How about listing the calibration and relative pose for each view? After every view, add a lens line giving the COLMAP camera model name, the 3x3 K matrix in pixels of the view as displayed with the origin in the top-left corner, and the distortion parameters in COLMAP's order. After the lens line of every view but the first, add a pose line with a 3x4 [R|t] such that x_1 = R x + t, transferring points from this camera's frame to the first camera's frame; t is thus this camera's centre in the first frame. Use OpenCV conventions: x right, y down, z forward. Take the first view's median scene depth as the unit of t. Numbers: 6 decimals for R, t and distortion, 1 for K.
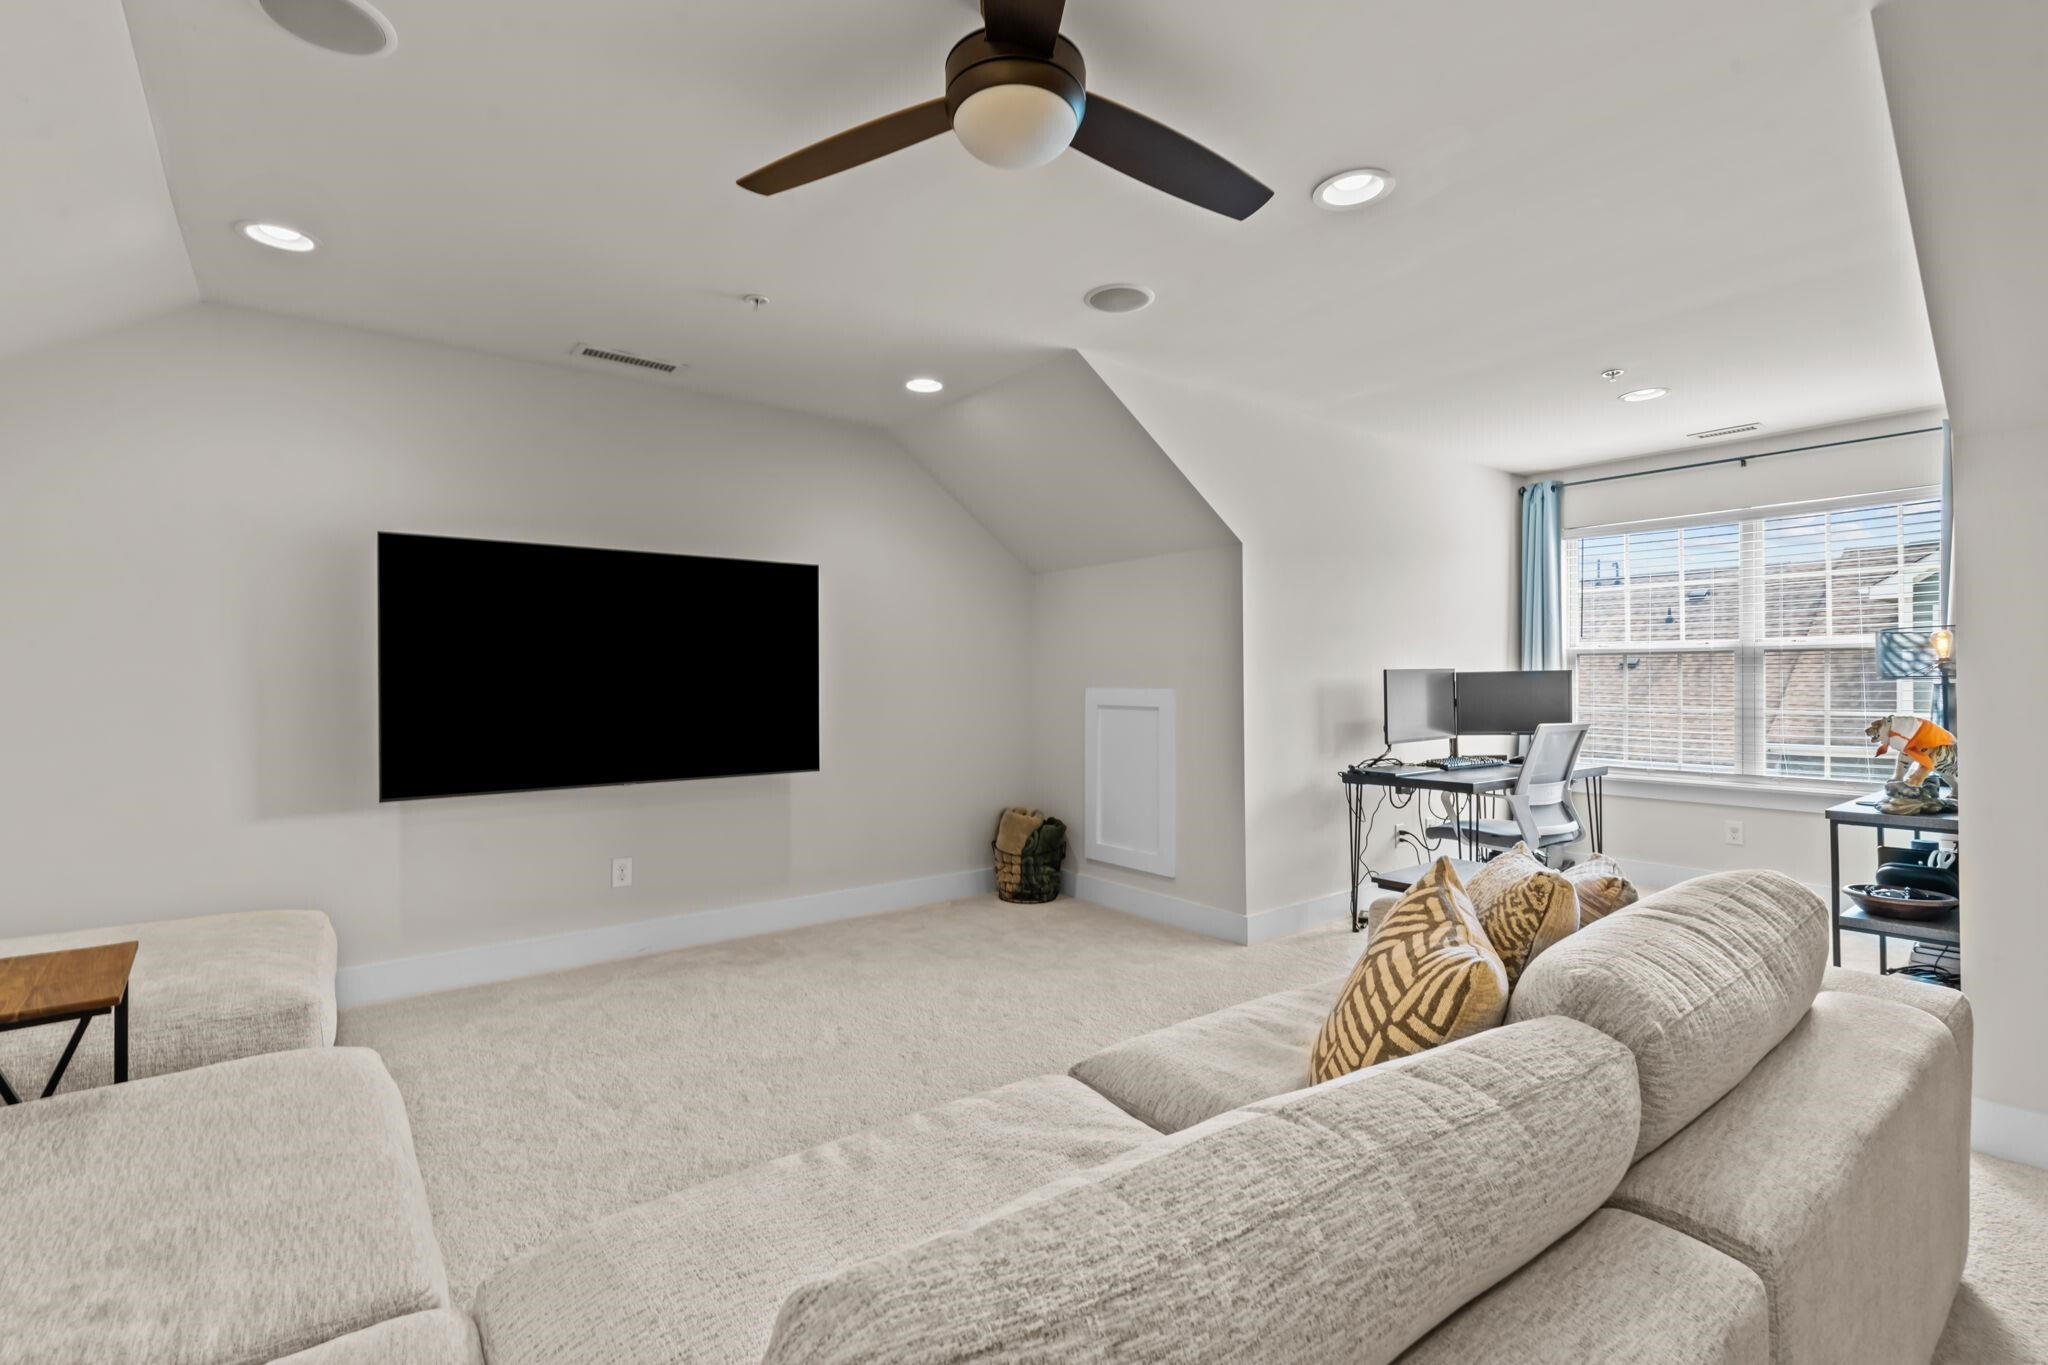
lens RADIAL K [[903.0, 0, 1017.5], [0, 903.0, 686.1], [0, 0, 1]] dist [-0.001872, -0.000336]
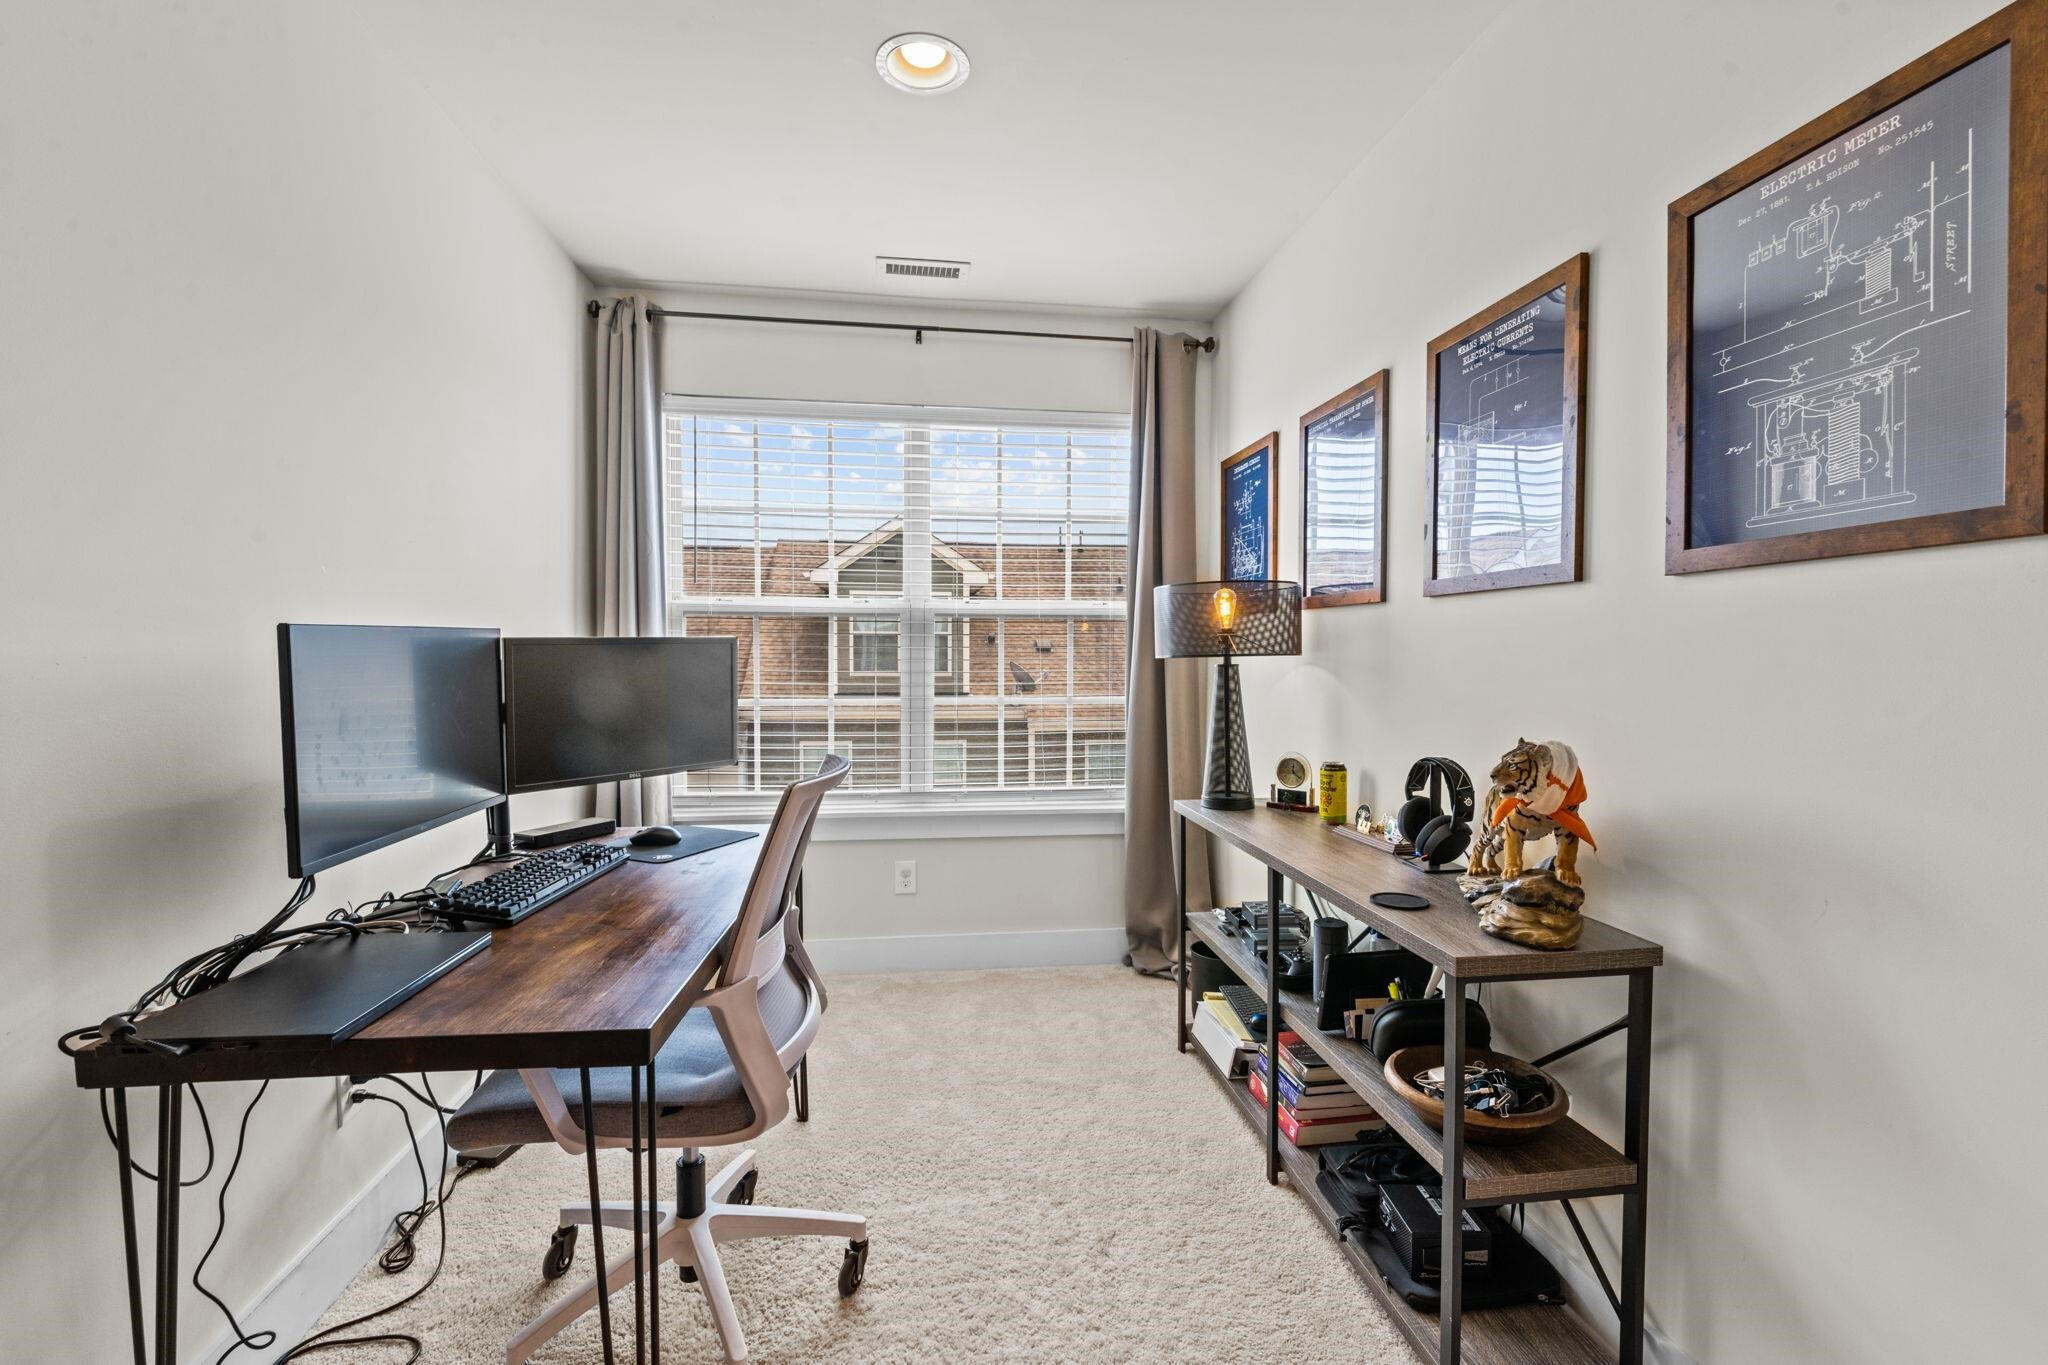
lens RADIAL K [[903.0, 0, 1017.5], [0, 903.0, 686.1], [0, 0, 1]] dist [-0.001872, -0.000336]
pose [[0.508902, -0.027365, 0.860390, 0.242550], [-0.001213, 0.999471, 0.032506, -0.006488], [-0.860824, -0.017586, 0.508599, 0.565492]]
